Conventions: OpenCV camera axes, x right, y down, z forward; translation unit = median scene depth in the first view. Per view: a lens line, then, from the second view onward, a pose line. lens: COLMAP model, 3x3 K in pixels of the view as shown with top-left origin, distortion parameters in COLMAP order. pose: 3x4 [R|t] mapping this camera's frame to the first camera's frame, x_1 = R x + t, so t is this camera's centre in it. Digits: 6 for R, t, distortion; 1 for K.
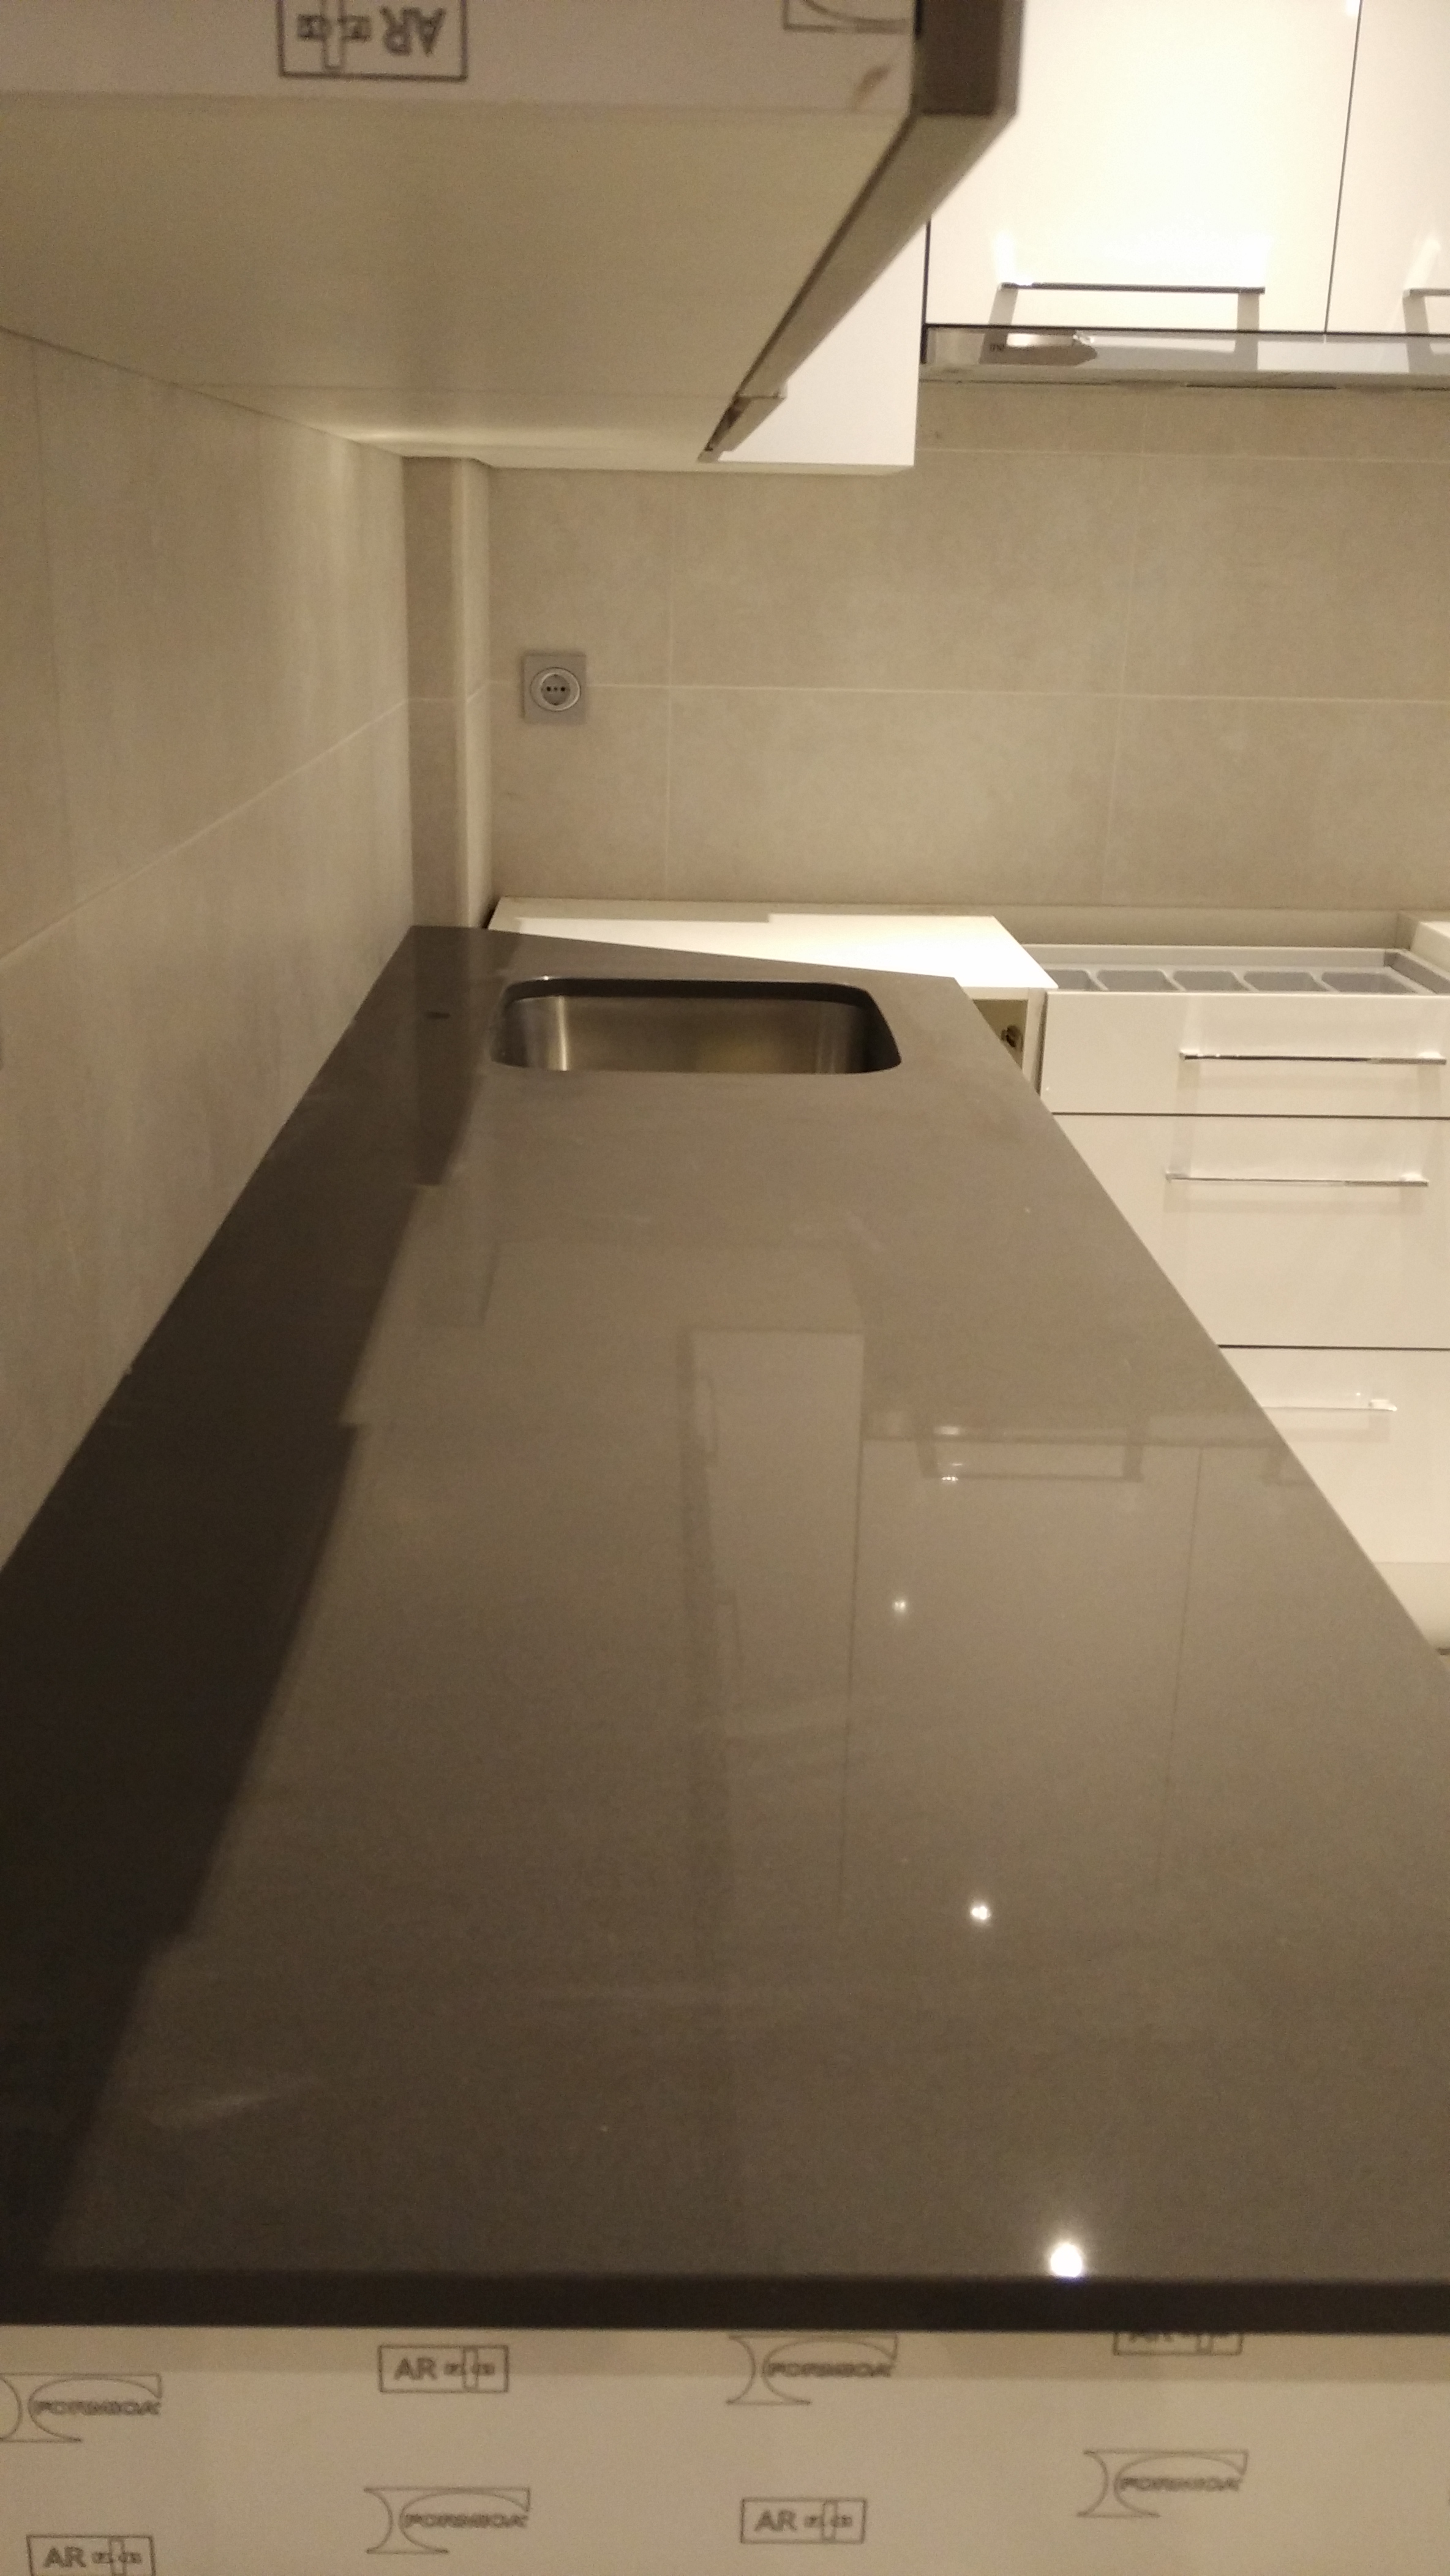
lens RADIAL K [[2140.0, 0, 725.0], [0, 2140.0, 1288.0], [0, 0, 1]] dist [0.079210, -0.117585]
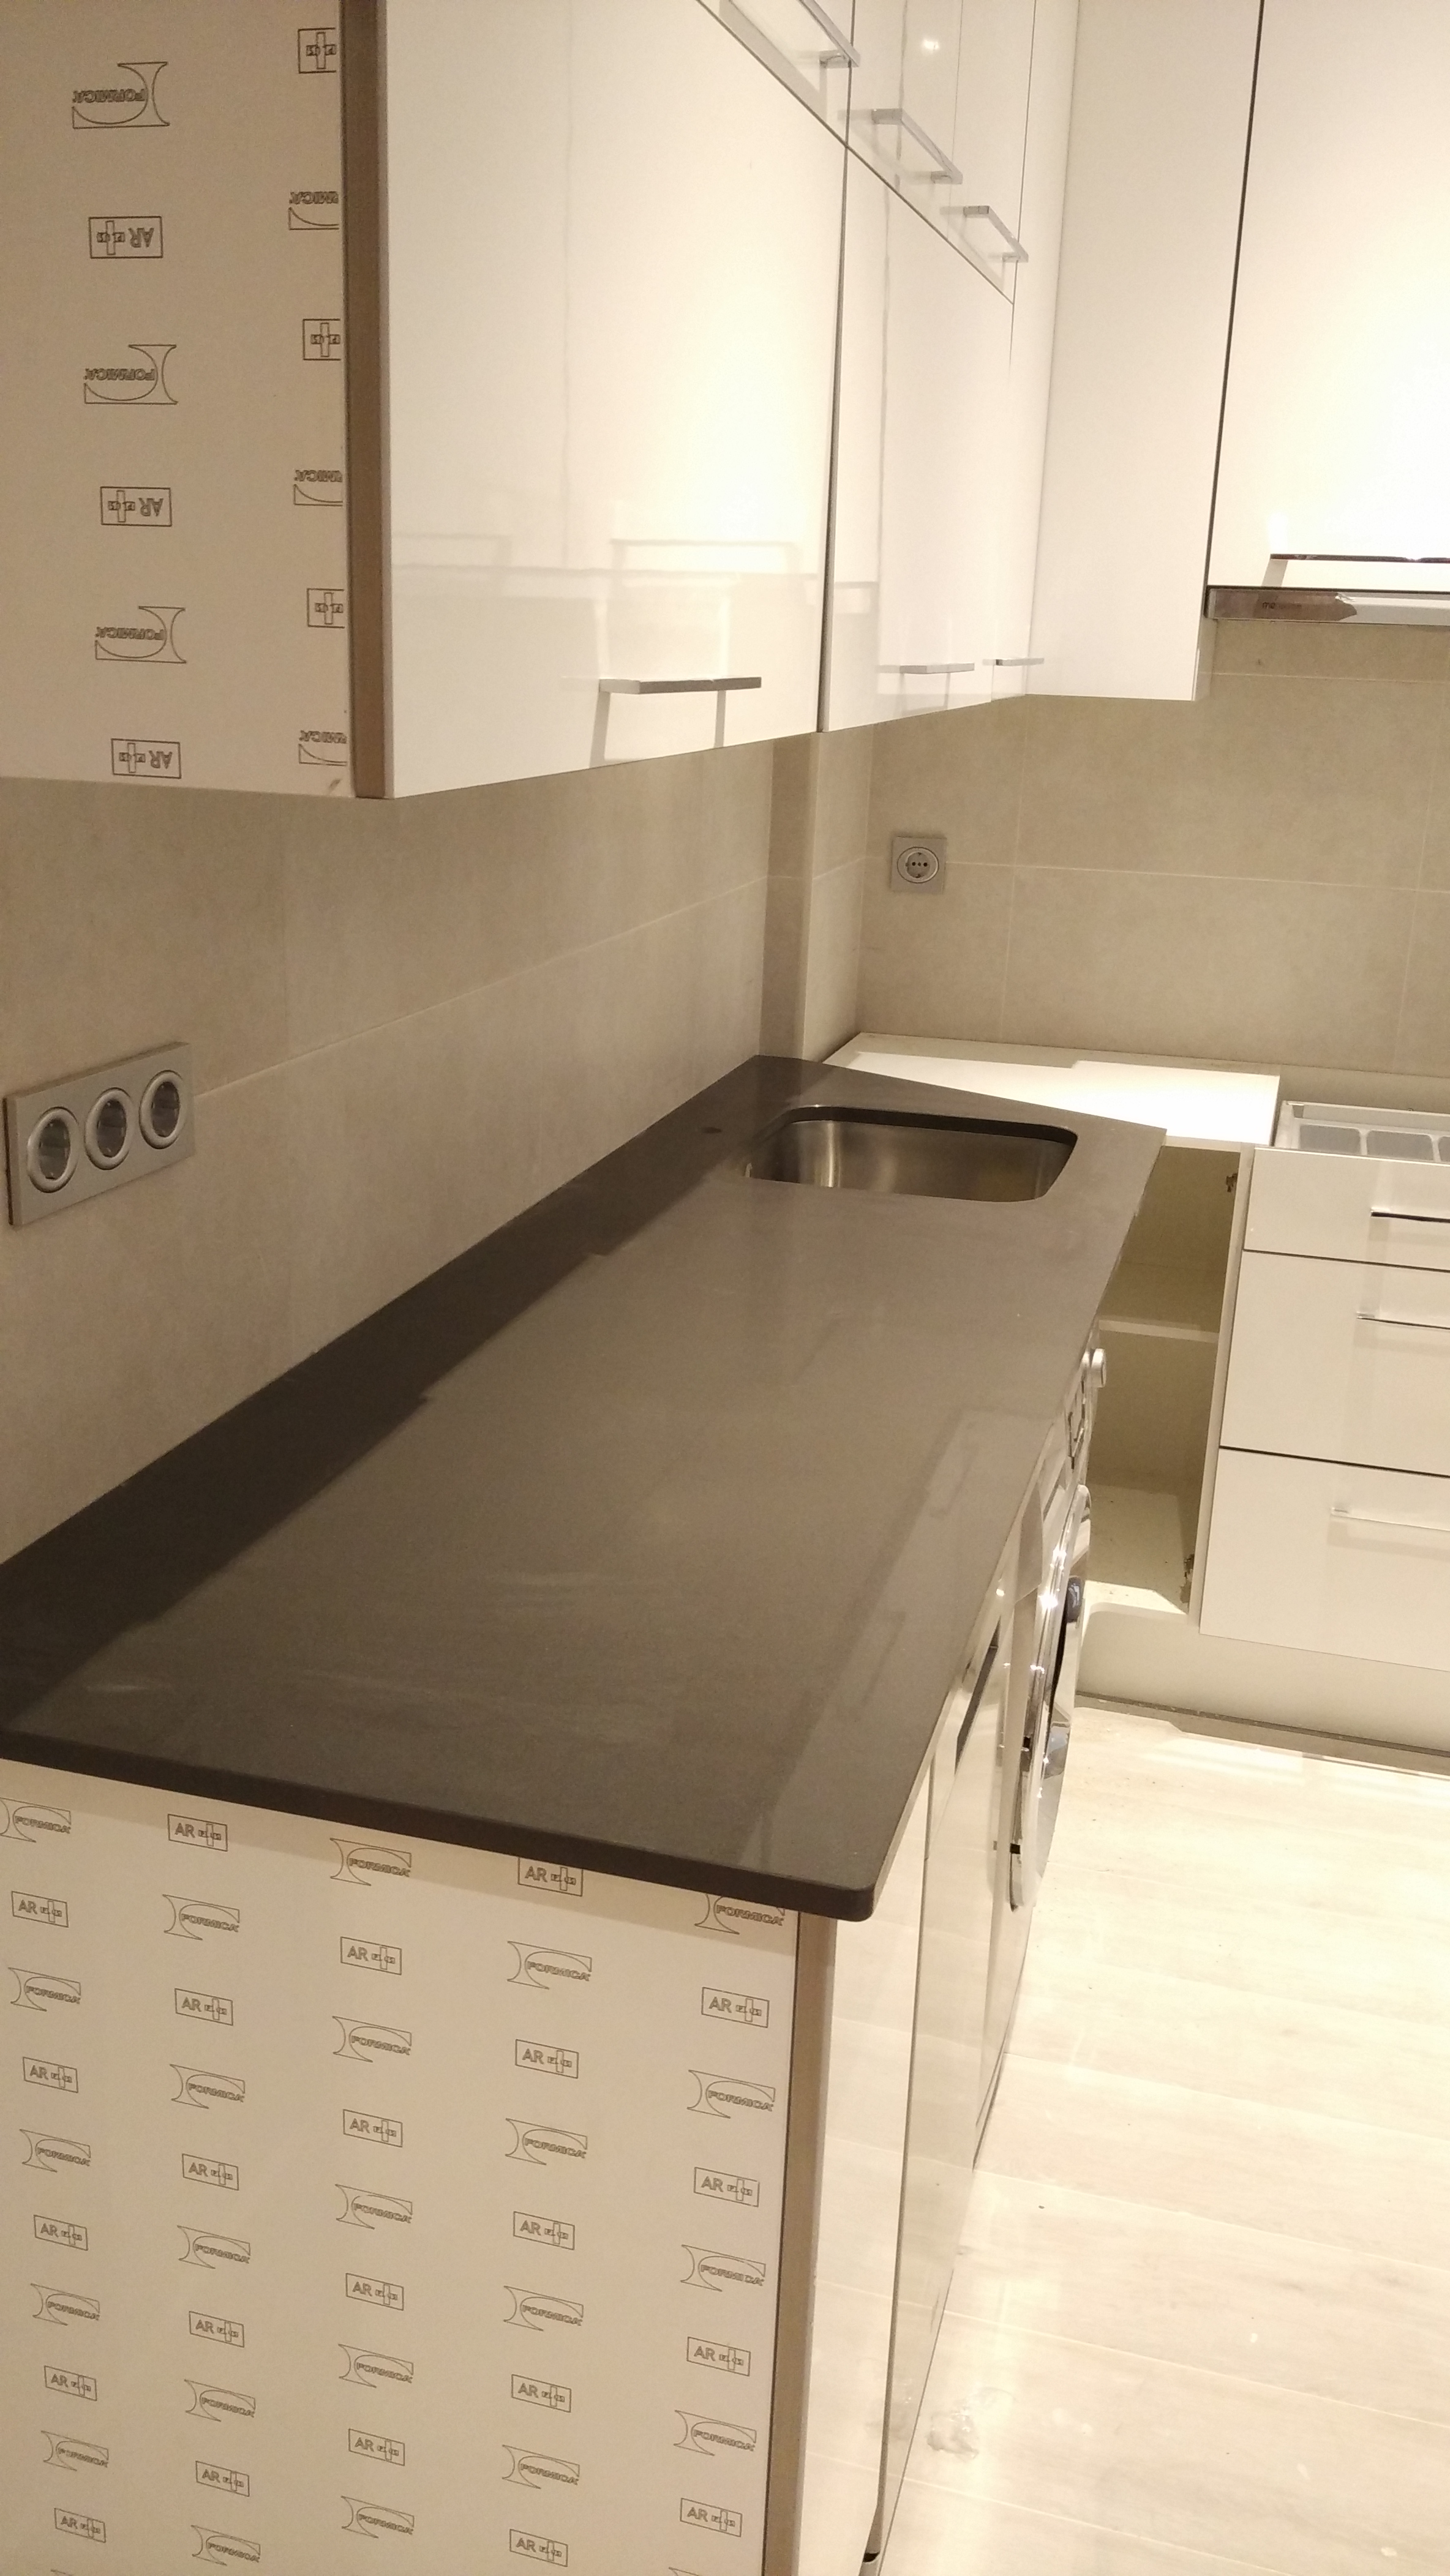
lens RADIAL K [[2140.0, 0, 725.0], [0, 2140.0, 1288.0], [0, 0, 1]] dist [0.079210, -0.117585]
pose [[0.955962, 0.096293, -0.277243, 0.201932], [-0.108540, 0.993665, -0.029133, 0.002943], [0.272682, 0.057942, 0.960358, -0.191379]]
